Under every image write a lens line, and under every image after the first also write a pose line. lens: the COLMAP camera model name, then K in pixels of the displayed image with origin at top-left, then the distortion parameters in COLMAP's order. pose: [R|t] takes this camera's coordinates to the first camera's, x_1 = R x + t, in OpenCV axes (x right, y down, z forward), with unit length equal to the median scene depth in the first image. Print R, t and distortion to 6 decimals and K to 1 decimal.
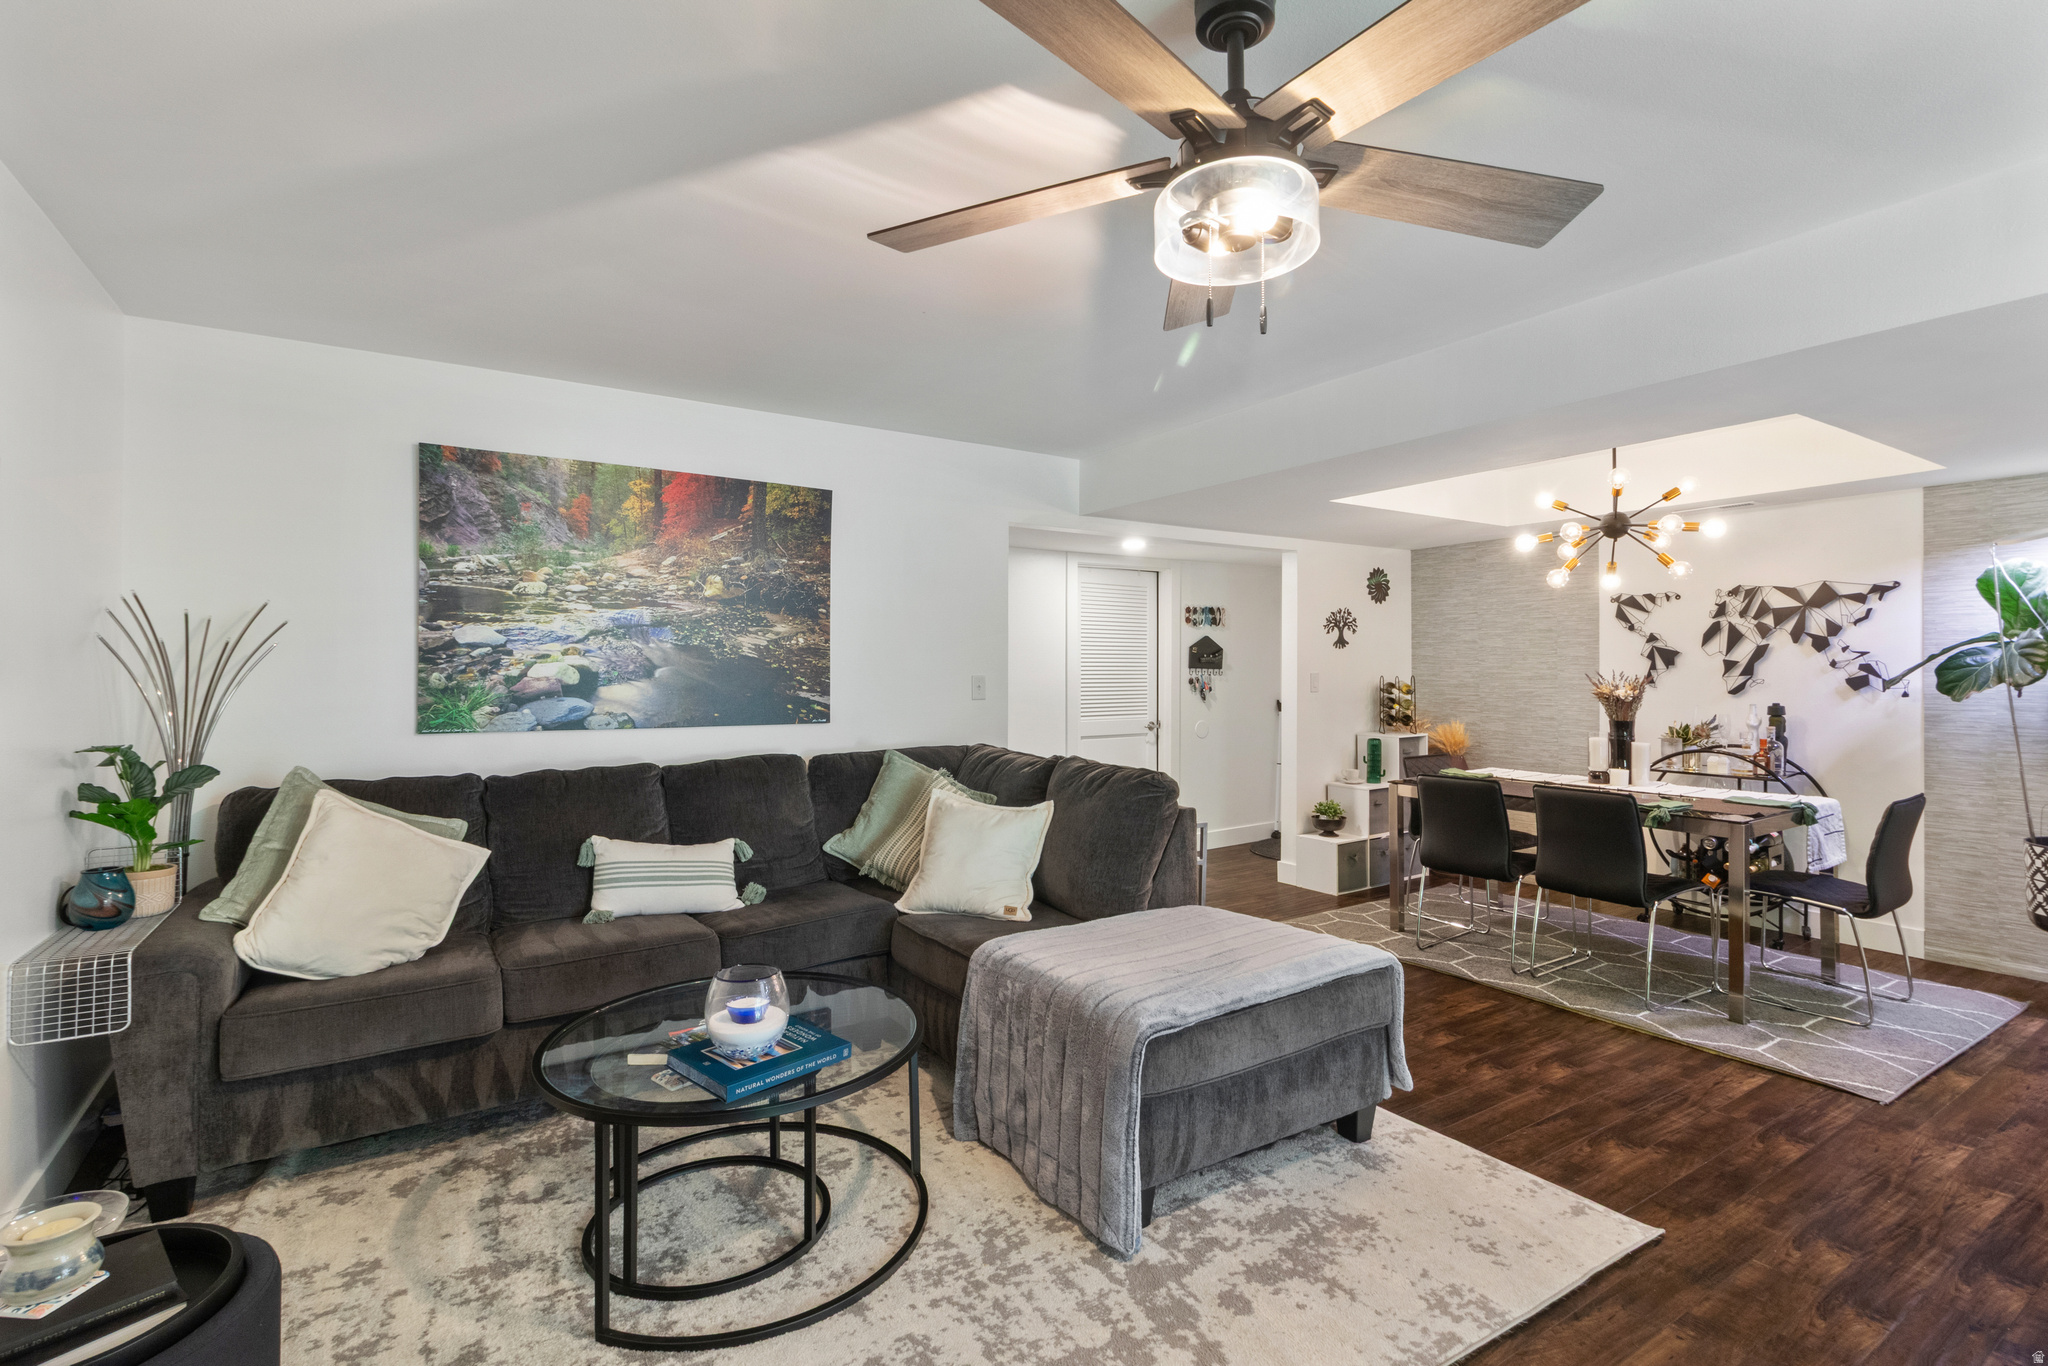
lens RADIAL K [[954.4, 0, 1018.6], [0, 954.4, 667.7], [0, 0, 1]] dist [0.003266, 0.000417]
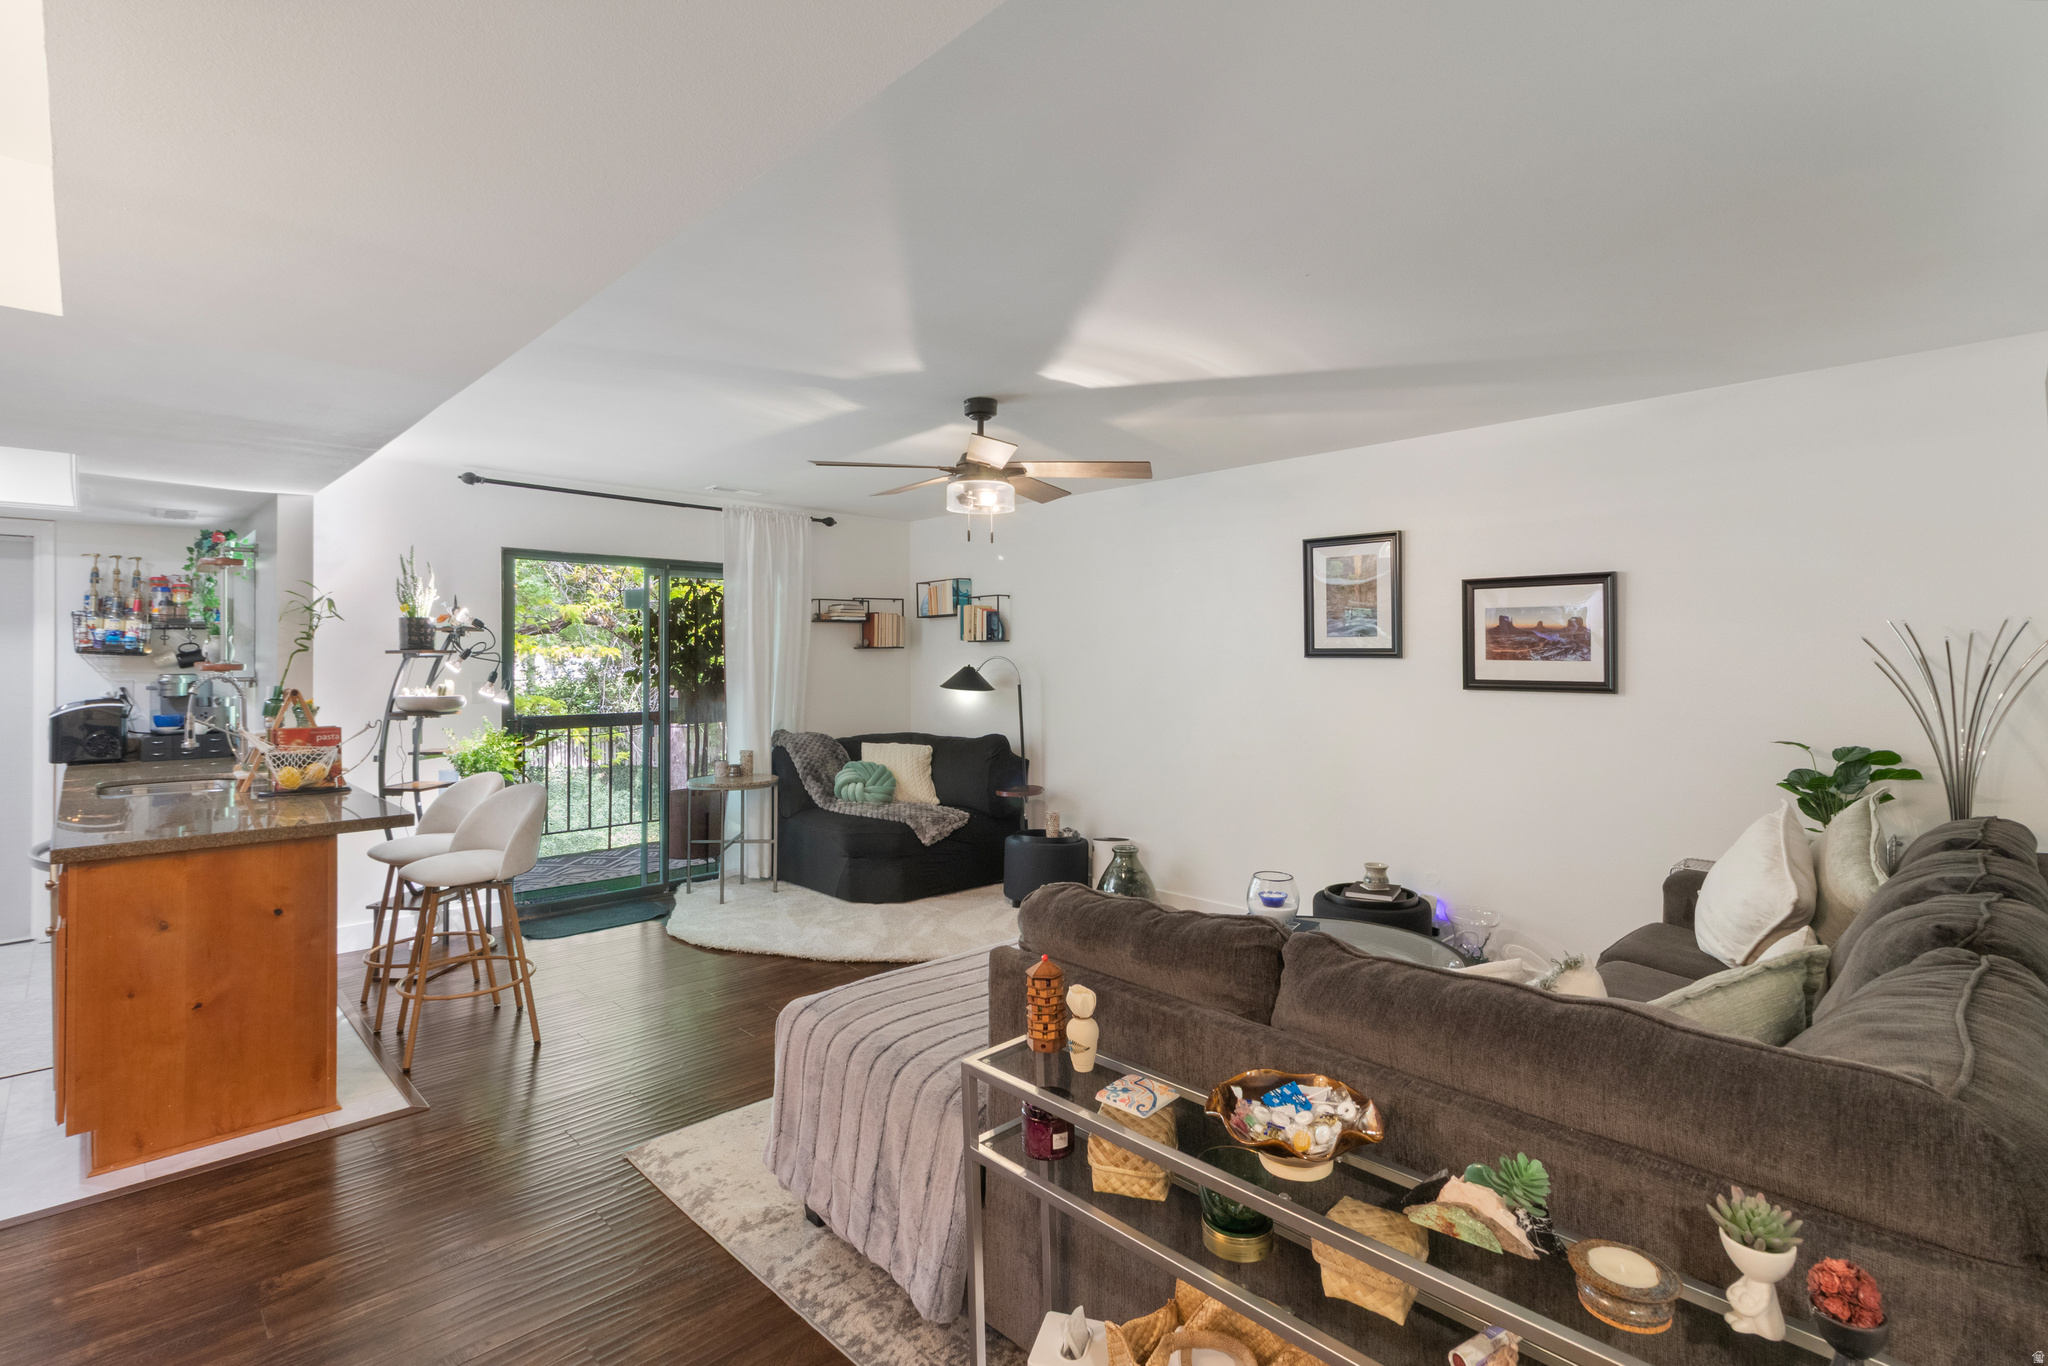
lens RADIAL K [[965.7, 0, 1017.0], [0, 965.7, 643.1], [0, 0, 1]] dist [0.003226, 0.000296]
pose [[-0.981560, 0.002220, -0.191143, 0.208986], [0.005266, 0.999867, -0.015426, -0.022559], [0.191084, -0.016148, -0.981441, 1.175887]]
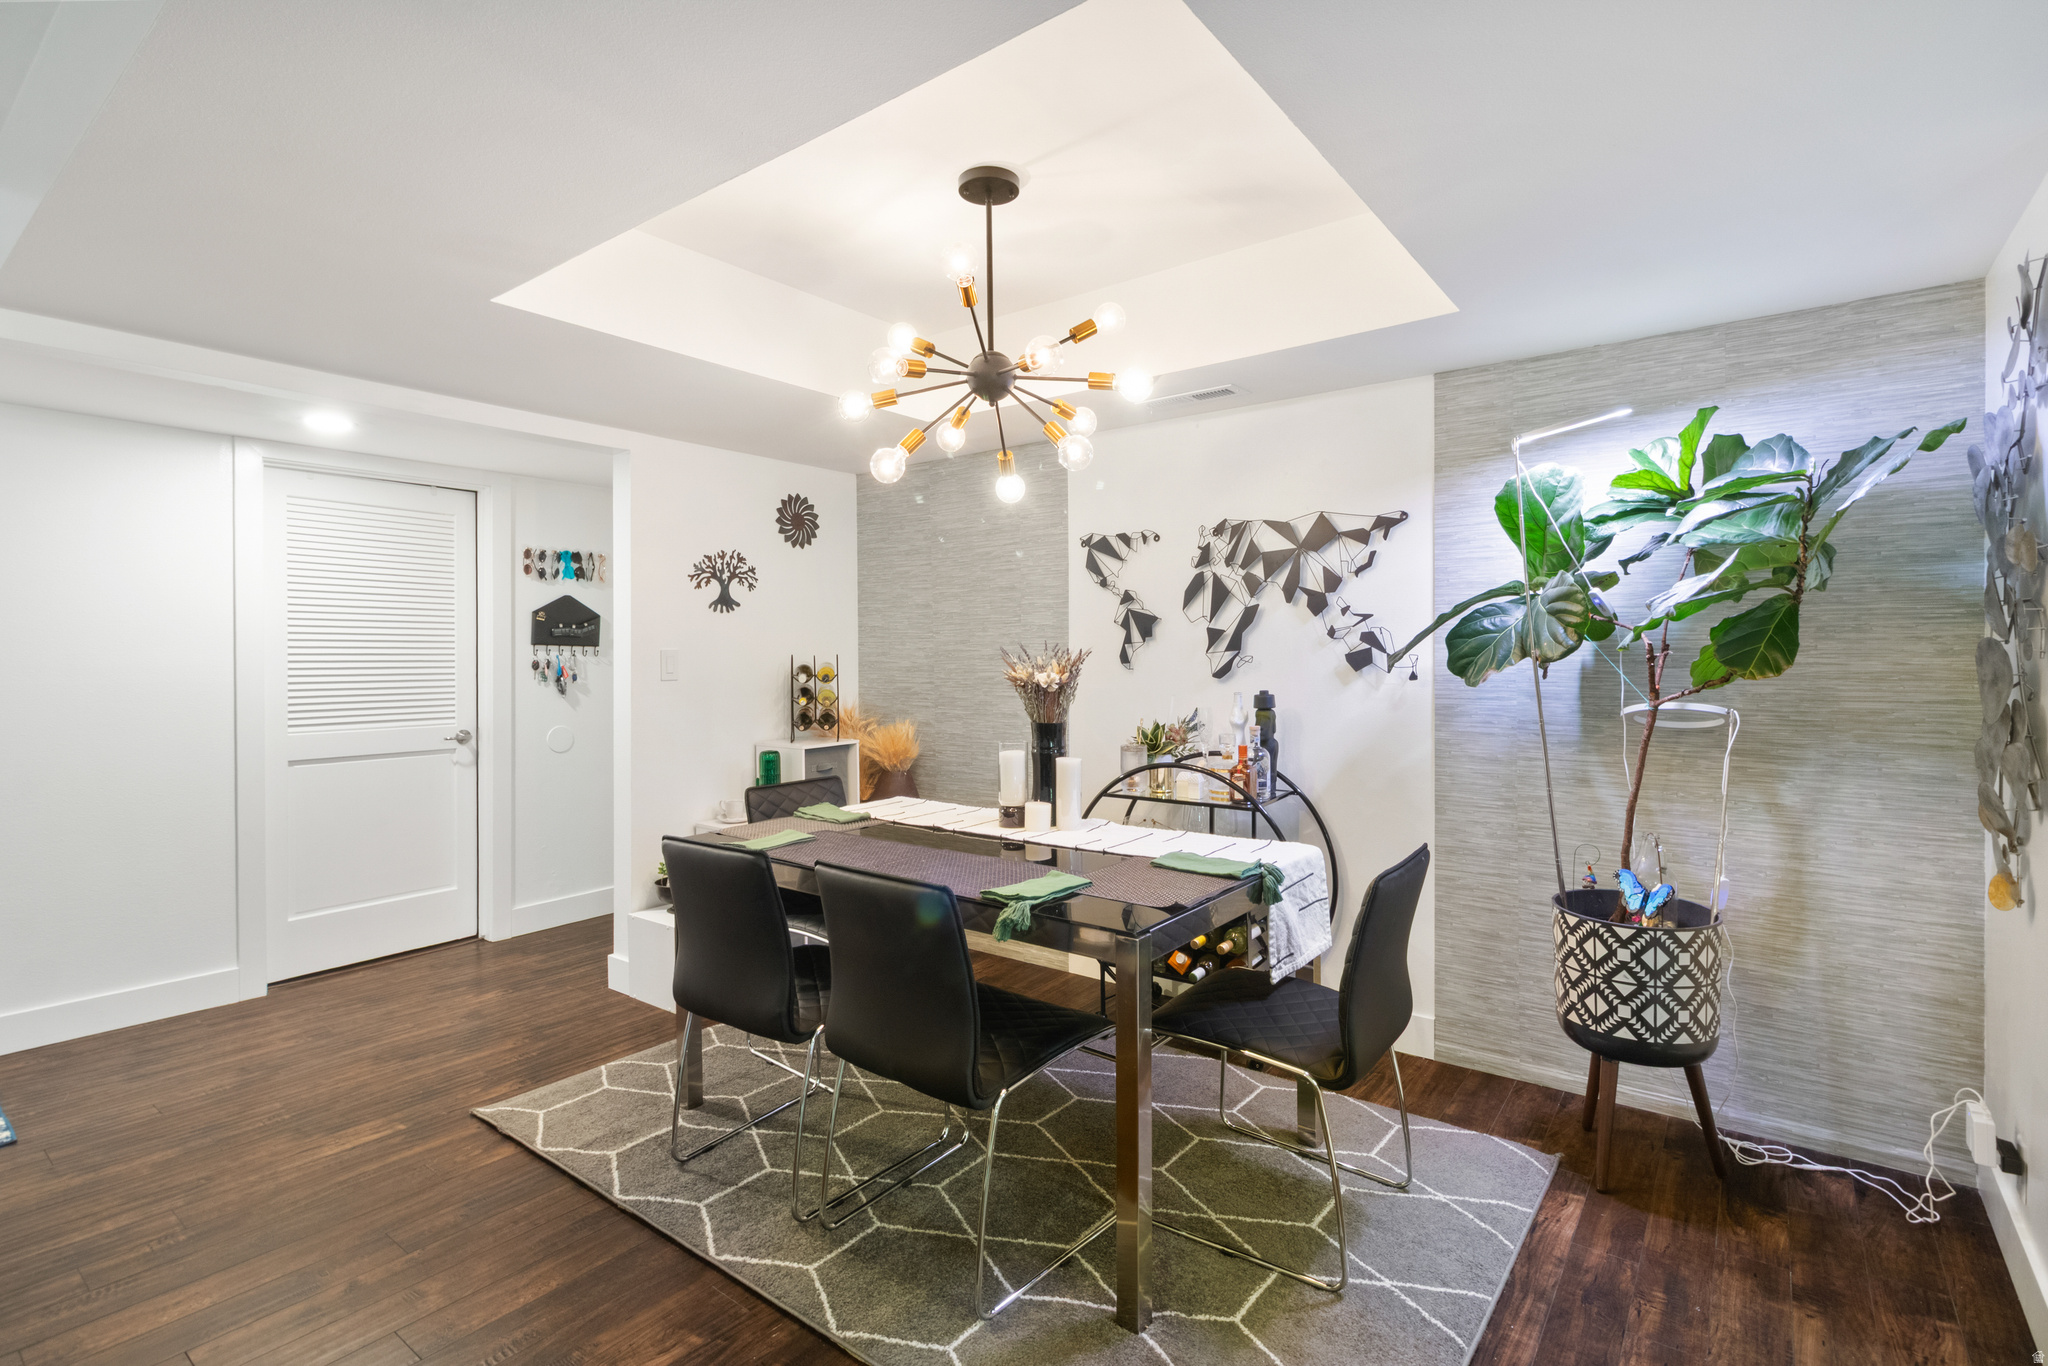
lens RADIAL K [[971.7, 0, 1026.7], [0, 971.7, 661.8], [0, 0, 1]] dist [0.002253, 0.001084]
pose [[0.941710, -0.004136, 0.336400, 0.419842], [0.001749, 0.999971, 0.007400, 0.011660], [-0.336420, -0.006380, 0.941690, 0.426183]]
